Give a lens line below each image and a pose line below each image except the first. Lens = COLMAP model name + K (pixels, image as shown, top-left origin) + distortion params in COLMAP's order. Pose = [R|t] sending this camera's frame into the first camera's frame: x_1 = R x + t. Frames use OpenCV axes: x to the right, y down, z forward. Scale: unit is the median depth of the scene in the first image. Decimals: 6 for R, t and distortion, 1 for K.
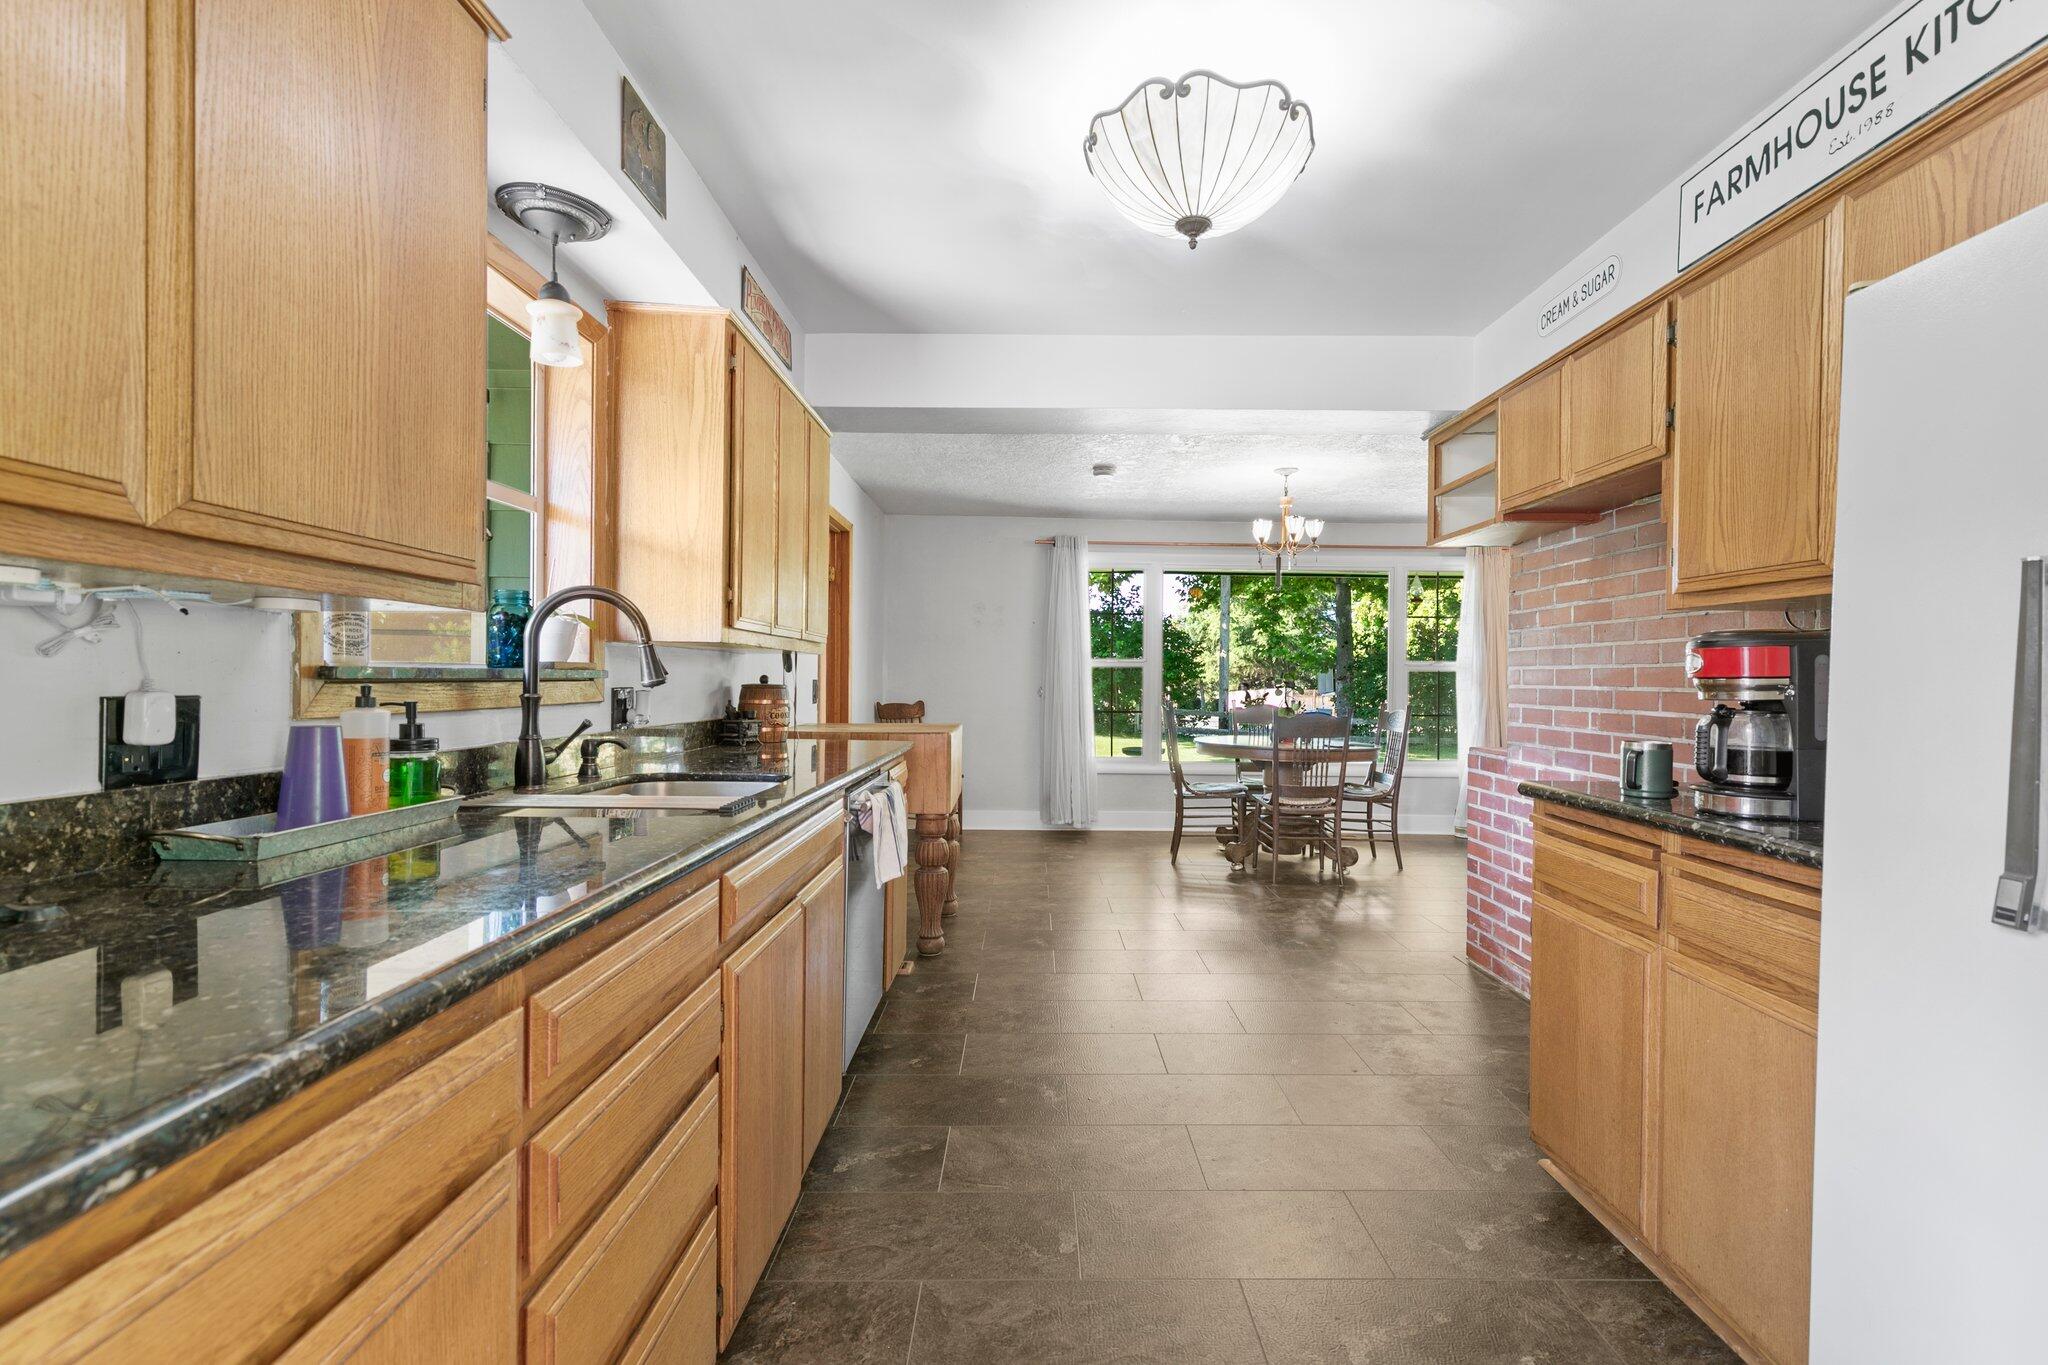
lens RADIAL K [[905.7, 0, 1025.6], [0, 905.7, 682.3], [0, 0, 1]] dist [0.000202, -0.000117]
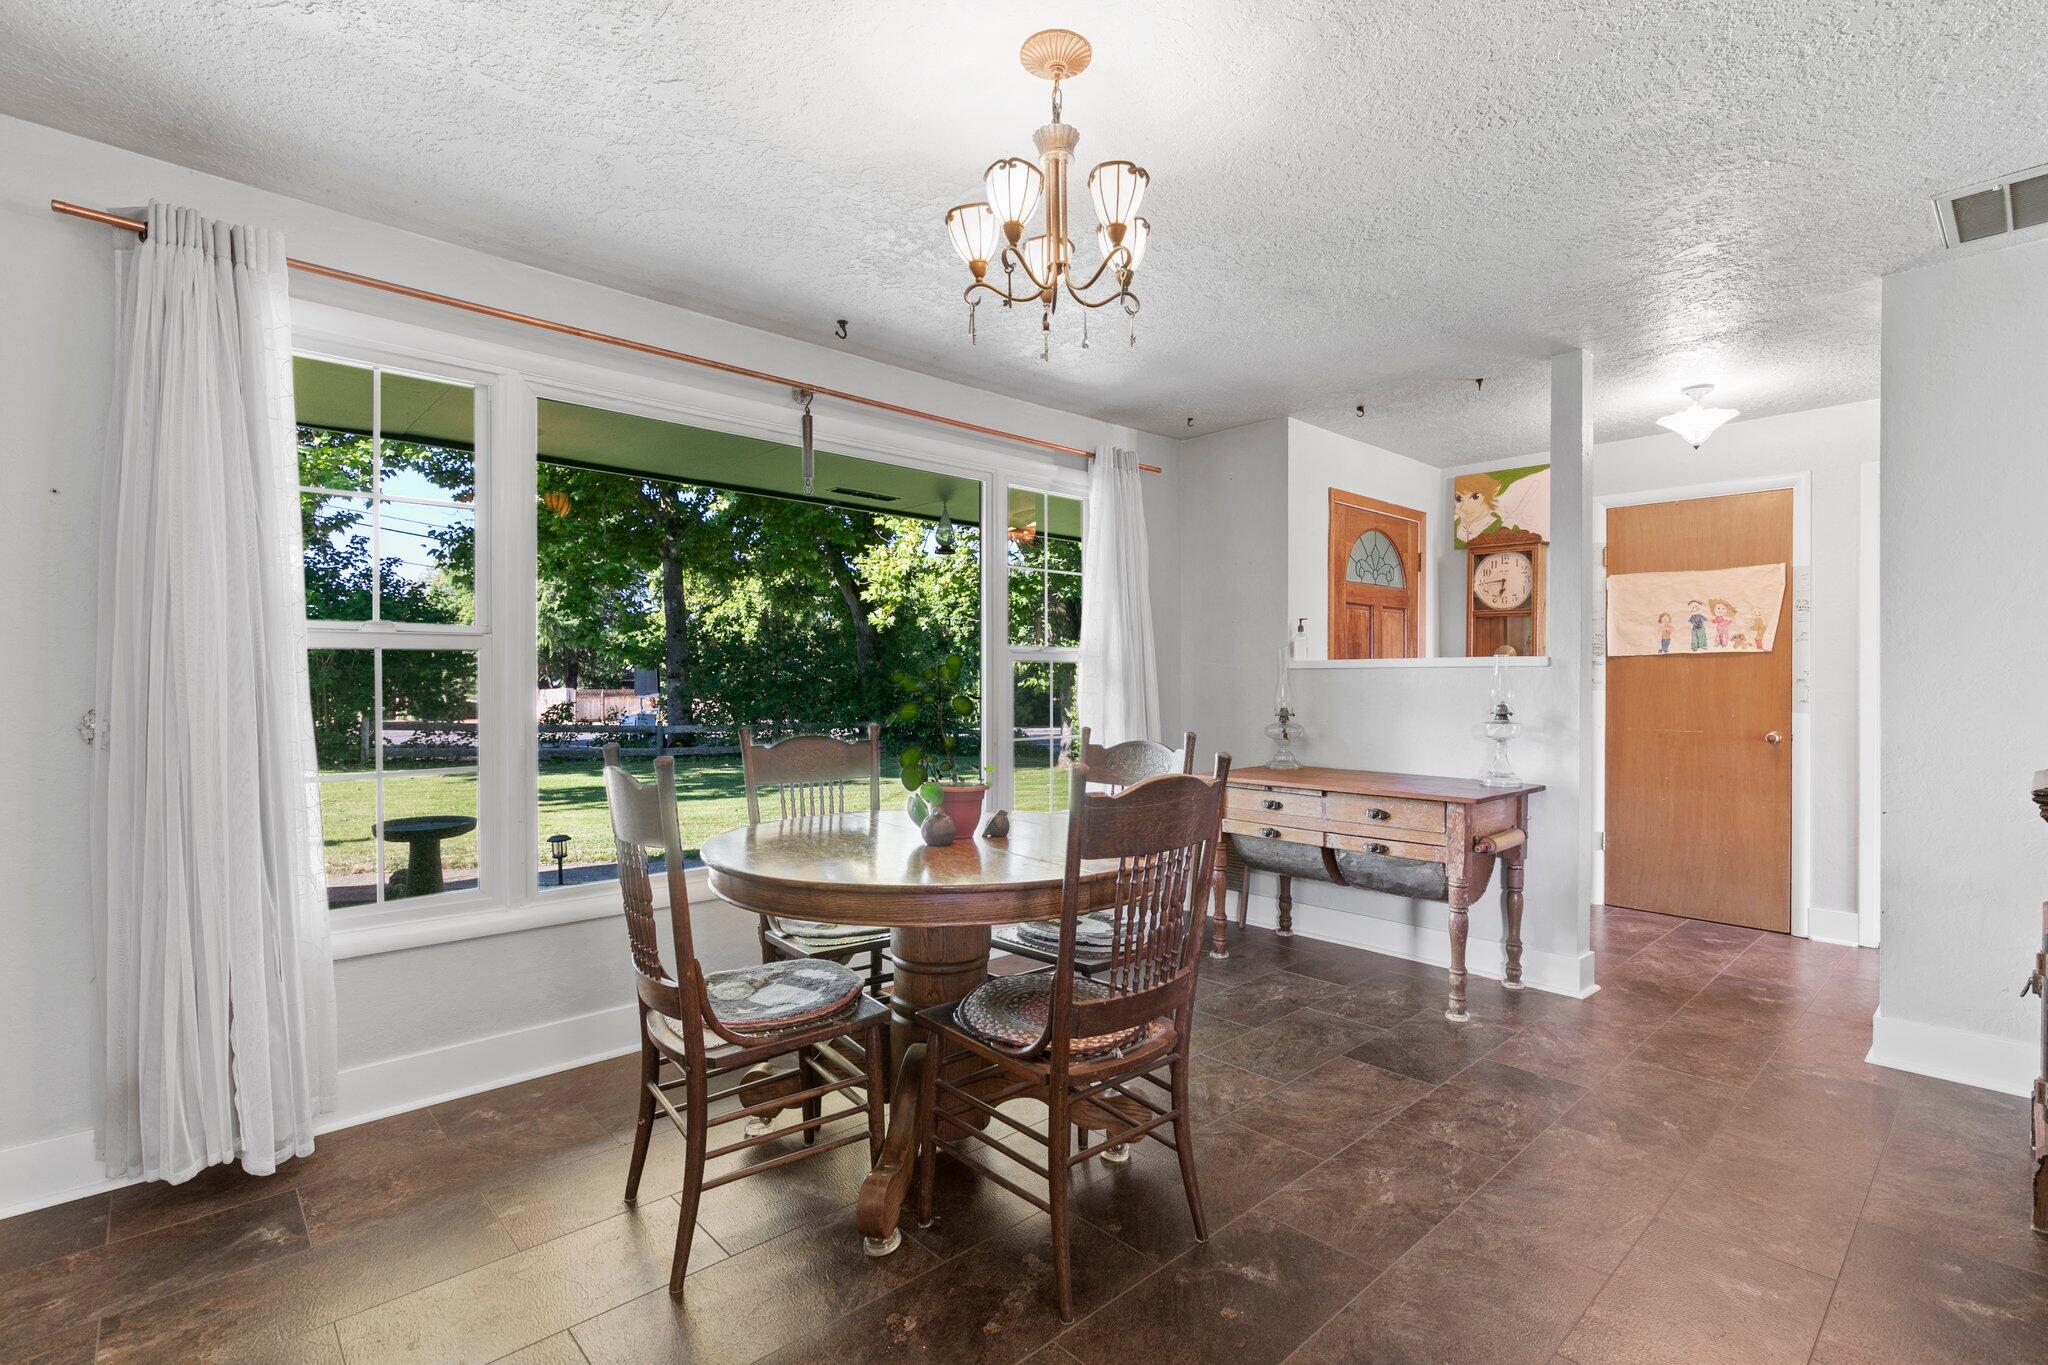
lens RADIAL K [[943.4, 0, 1022.7], [0, 943.4, 681.6], [0, 0, 1]] dist [-0.000574, 0.000121]
pose [[0.733579, -0.012176, 0.679496, 0.030598], [0.011135, 0.999921, 0.005896, -0.003340], [-0.679513, 0.003241, 0.733656, 0.564360]]
